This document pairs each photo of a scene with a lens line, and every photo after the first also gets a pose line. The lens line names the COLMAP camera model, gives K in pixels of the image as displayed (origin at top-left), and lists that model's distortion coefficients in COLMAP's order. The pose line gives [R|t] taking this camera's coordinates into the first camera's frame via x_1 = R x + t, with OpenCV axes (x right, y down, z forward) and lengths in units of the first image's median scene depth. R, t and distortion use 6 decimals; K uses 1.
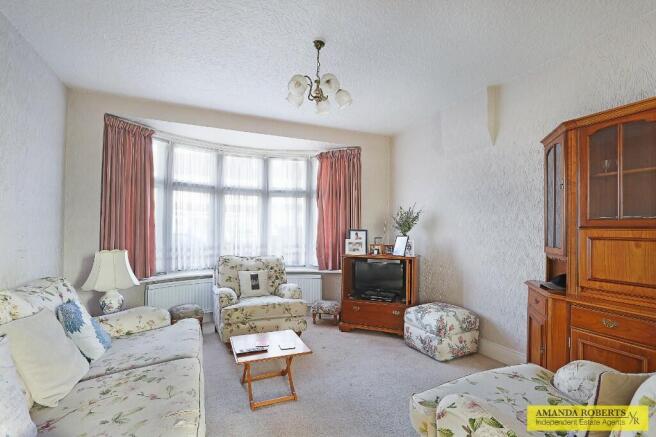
lens RADIAL K [[306.4, 0, 327.2], [0, 306.4, 226.1], [0, 0, 1]] dist [-0.021183, -0.000087]
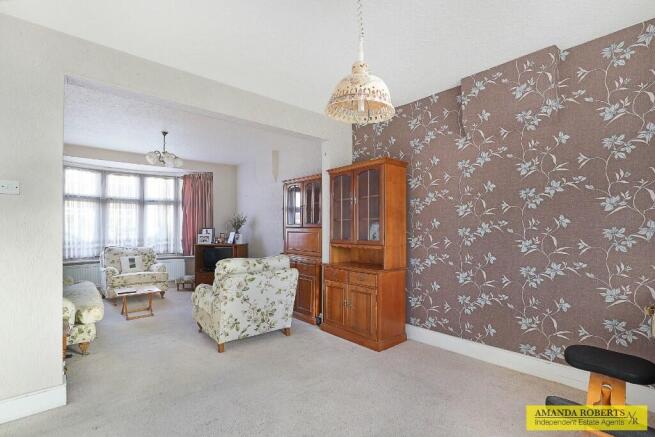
lens RADIAL K [[305.9, 0, 326.7], [0, 305.9, 226.1], [0, 0, 1]] dist [-0.021183, -0.000087]
pose [[0.952706, -0.007519, 0.303800, 0.199319], [0.003522, 0.999900, 0.013704, -0.016640], [-0.303872, -0.011985, 0.952637, -0.635308]]
